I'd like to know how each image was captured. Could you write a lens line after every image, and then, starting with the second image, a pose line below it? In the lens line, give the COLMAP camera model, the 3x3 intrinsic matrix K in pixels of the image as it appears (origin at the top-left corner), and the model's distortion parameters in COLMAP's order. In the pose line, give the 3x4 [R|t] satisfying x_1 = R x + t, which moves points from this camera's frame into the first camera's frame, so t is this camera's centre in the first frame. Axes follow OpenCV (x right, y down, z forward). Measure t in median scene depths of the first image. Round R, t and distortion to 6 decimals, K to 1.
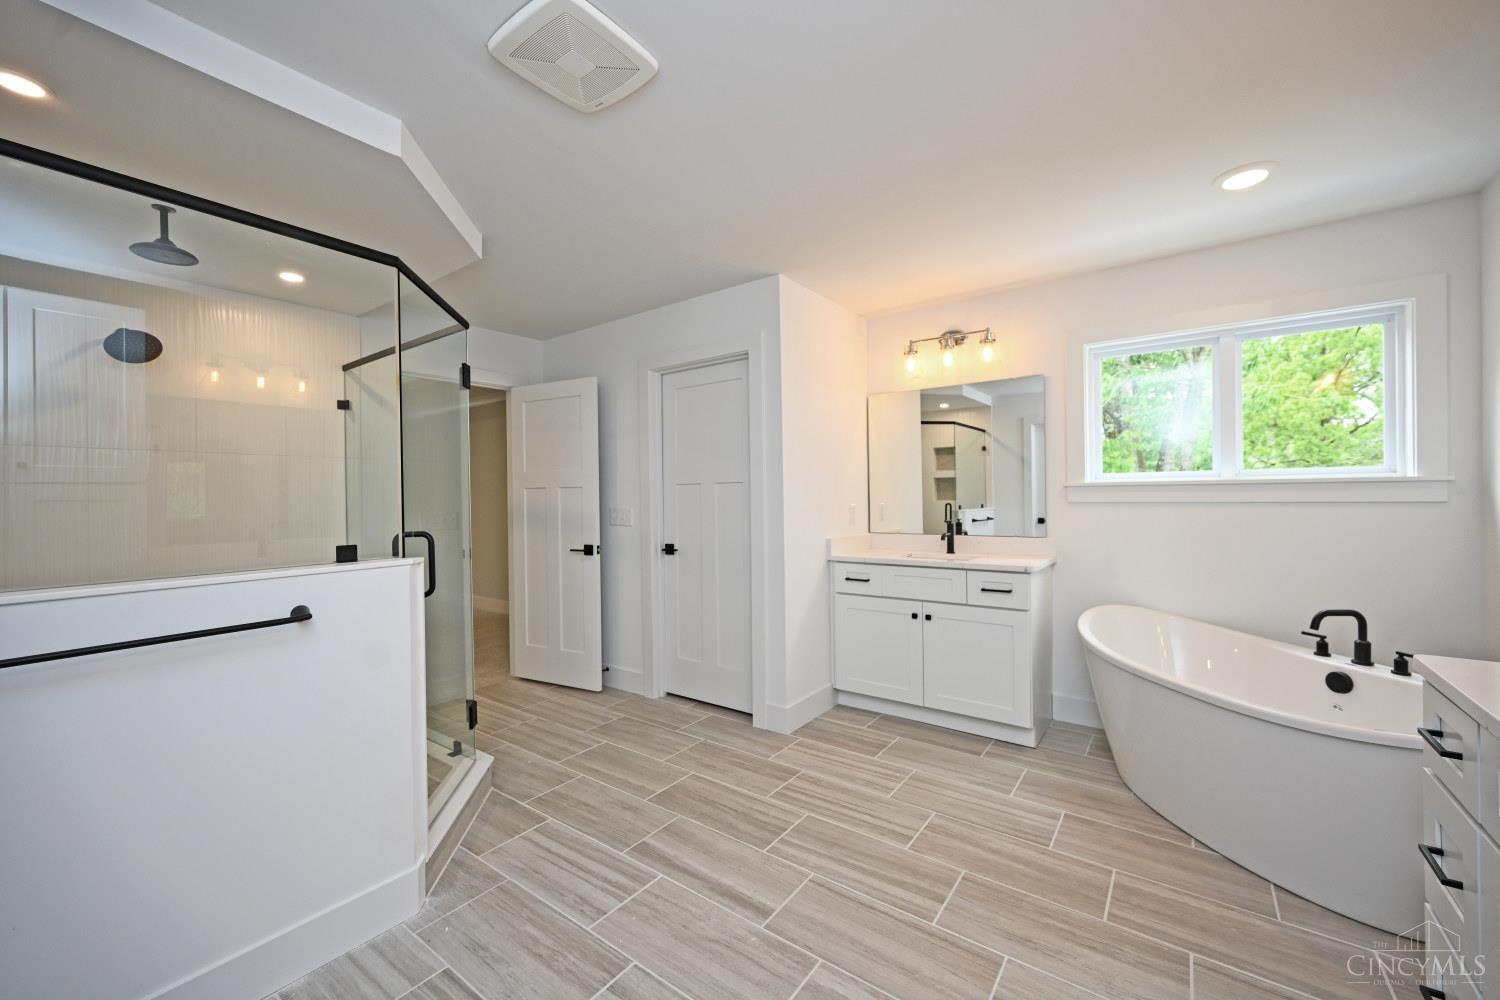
lens RADIAL K [[594.7, 0, 745.4], [0, 594.7, 496.2], [0, 0, 1]] dist [0.000140, -0.000038]
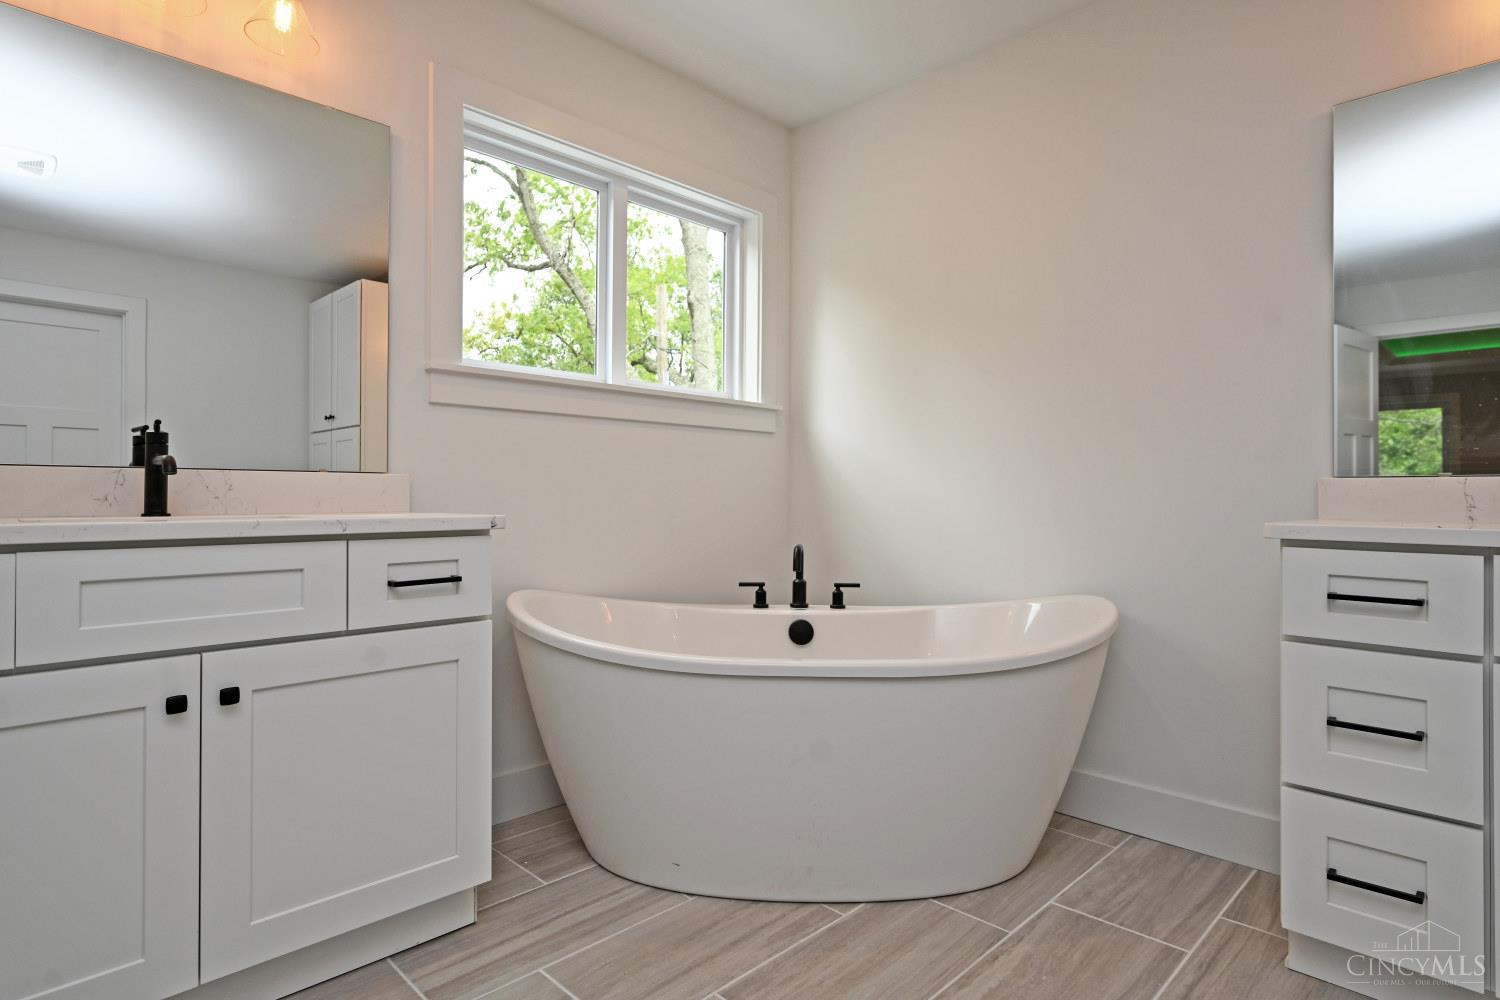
lens RADIAL K [[803.1, 0, 751.6], [0, 803.1, 494.5], [0, 0, 1]] dist [-0.001733, -0.000052]
pose [[0.139829, 0.013566, 0.990083, -0.110578], [-0.003555, 0.999907, -0.013199, 0.127616], [-0.990169, -0.001674, 0.139864, 0.851236]]
